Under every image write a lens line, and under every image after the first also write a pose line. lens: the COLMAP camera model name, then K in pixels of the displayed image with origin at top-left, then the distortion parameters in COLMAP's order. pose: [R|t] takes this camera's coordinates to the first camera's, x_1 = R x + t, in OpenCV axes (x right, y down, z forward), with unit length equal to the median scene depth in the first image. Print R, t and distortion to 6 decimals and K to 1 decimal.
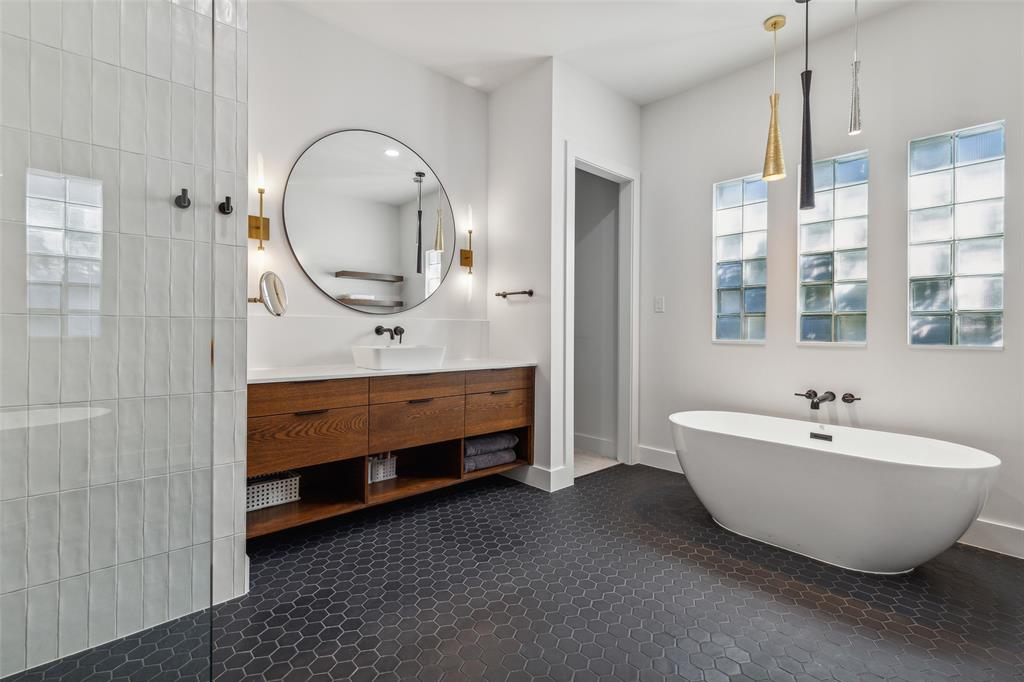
lens RADIAL K [[470.2, 0, 514.2], [0, 470.2, 338.7], [0, 0, 1]] dist [0.007085, -0.002427]
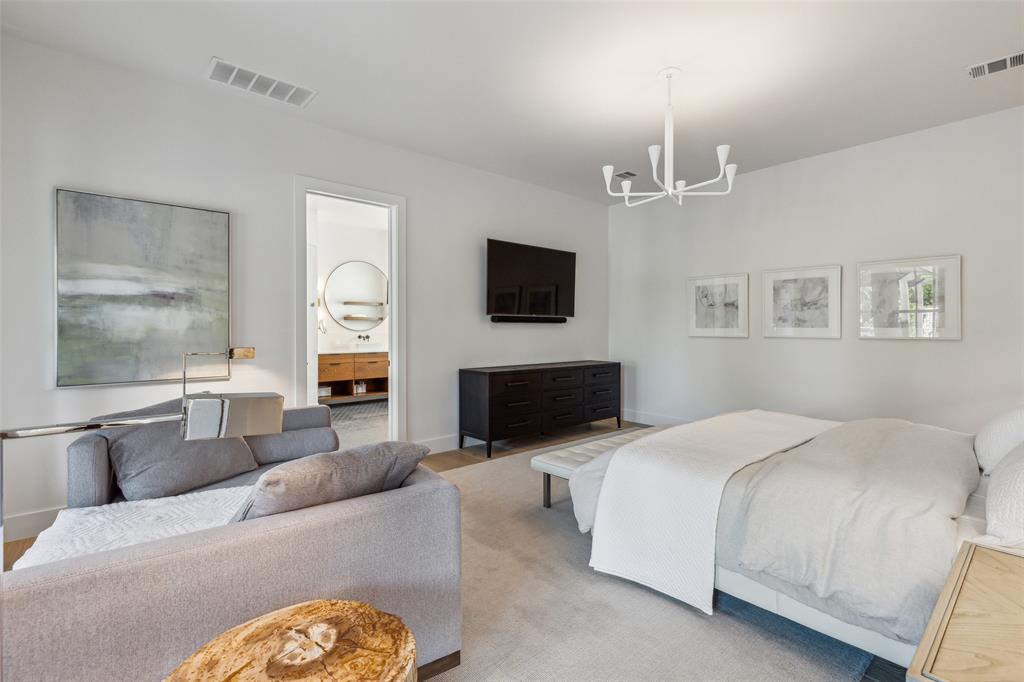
lens RADIAL K [[470.2, 0, 515.2], [0, 470.2, 330.5], [0, 0, 1]] dist [0.007085, -0.002427]
pose [[0.999844, -0.007385, -0.016027, 0.739930], [0.007186, 0.999897, -0.012444, -0.018533], [0.016118, 0.012327, 0.999794, -1.919955]]
